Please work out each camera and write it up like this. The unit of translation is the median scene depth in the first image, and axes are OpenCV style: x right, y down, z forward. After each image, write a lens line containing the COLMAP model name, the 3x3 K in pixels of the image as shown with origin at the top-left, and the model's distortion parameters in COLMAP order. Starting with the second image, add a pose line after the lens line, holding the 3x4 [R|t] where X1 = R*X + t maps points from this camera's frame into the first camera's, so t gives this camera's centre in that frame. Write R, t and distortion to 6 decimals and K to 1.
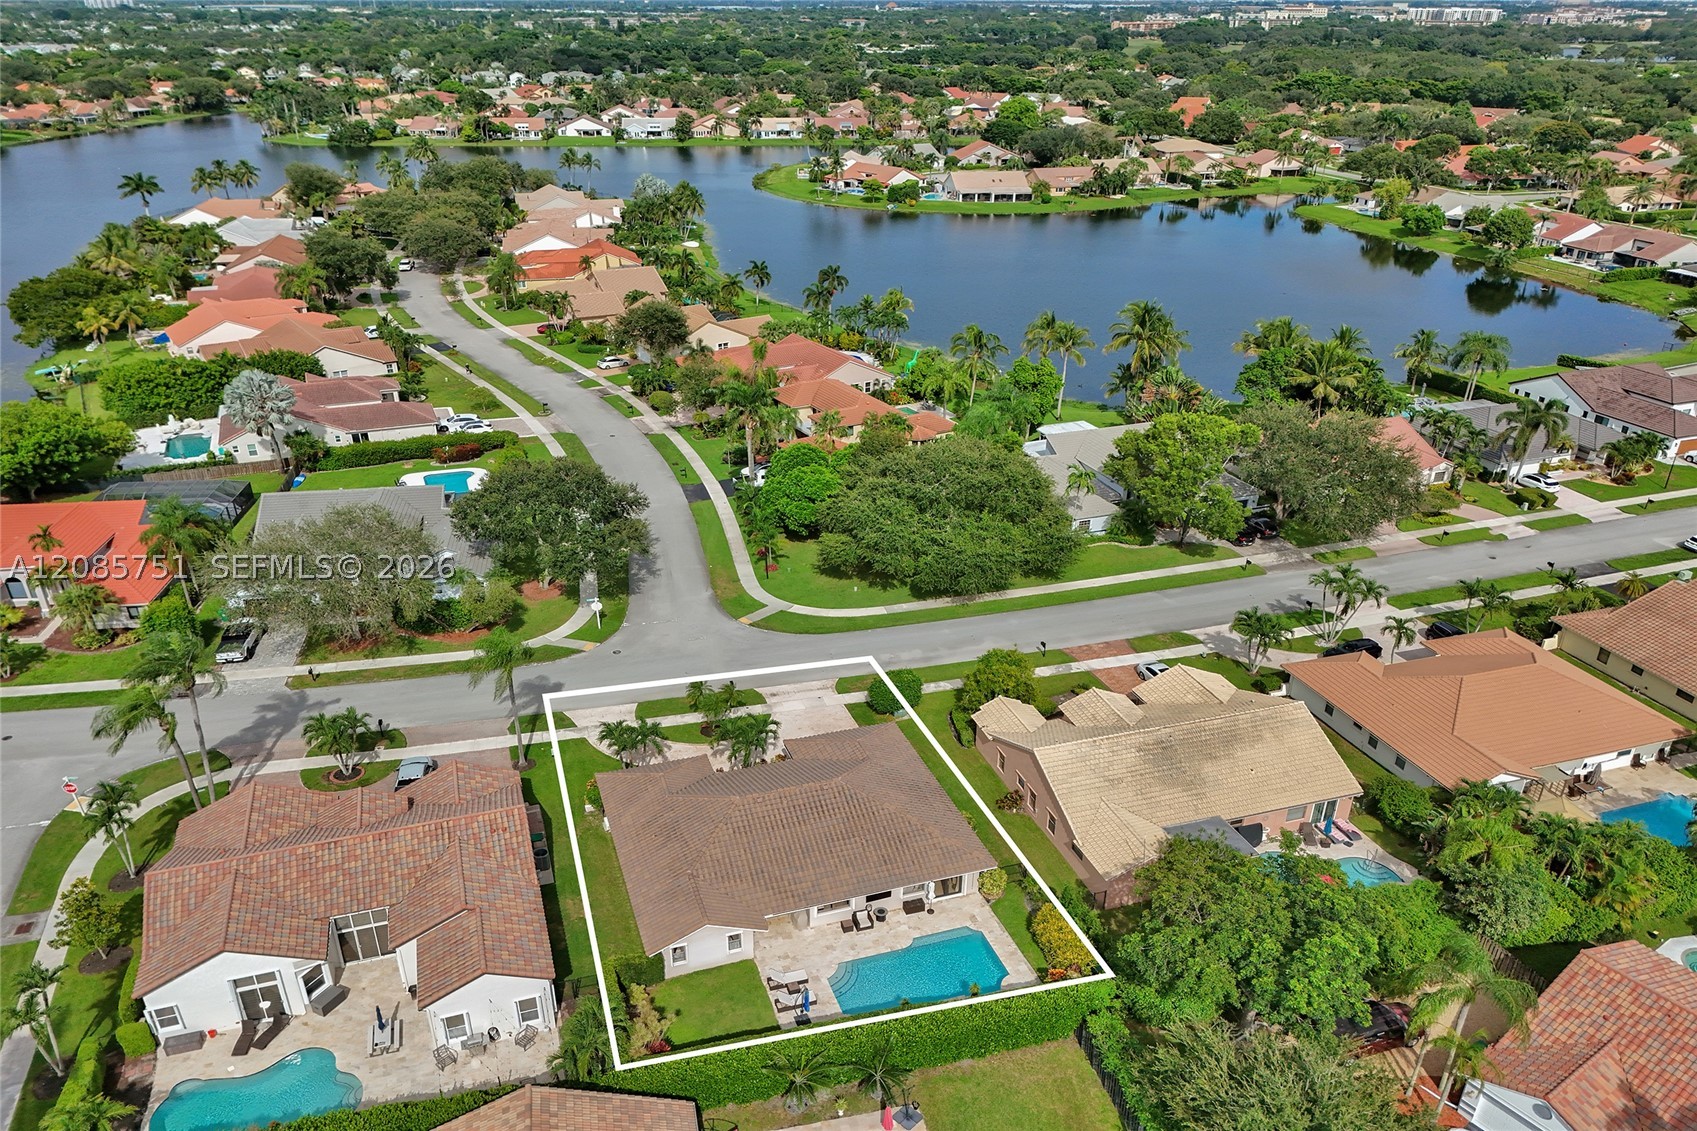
lens RADIAL K [[1172.2, 0, 859.4], [0, 1172.2, 620.6], [0, 0, 1]] dist [0.061031, -0.048938]
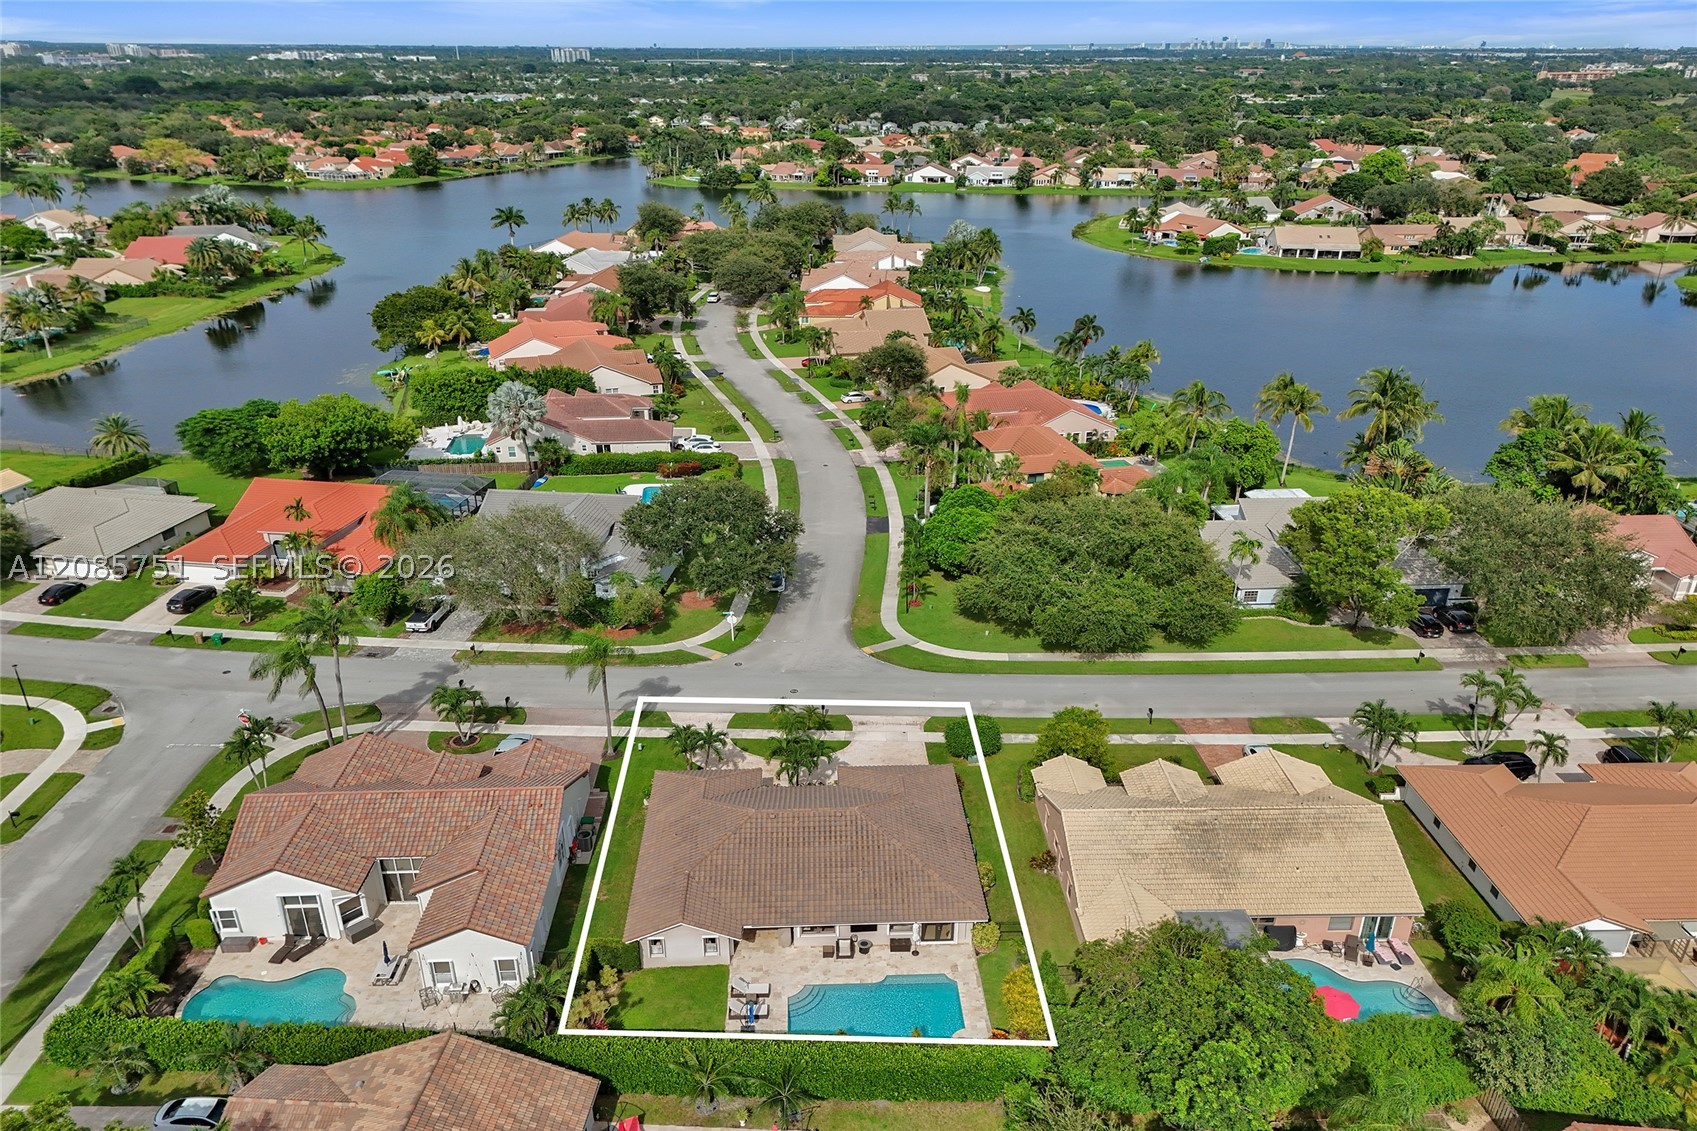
lens RADIAL K [[1172.2, 0, 859.4], [0, 1172.2, 620.6], [0, 0, 1]] dist [0.061031, -0.048938]
pose [[0.963960, 0.113814, -0.240475, 0.117945], [-0.122173, 0.992305, -0.020093, -0.003715], [0.236338, 0.048748, 0.970447, 0.002250]]
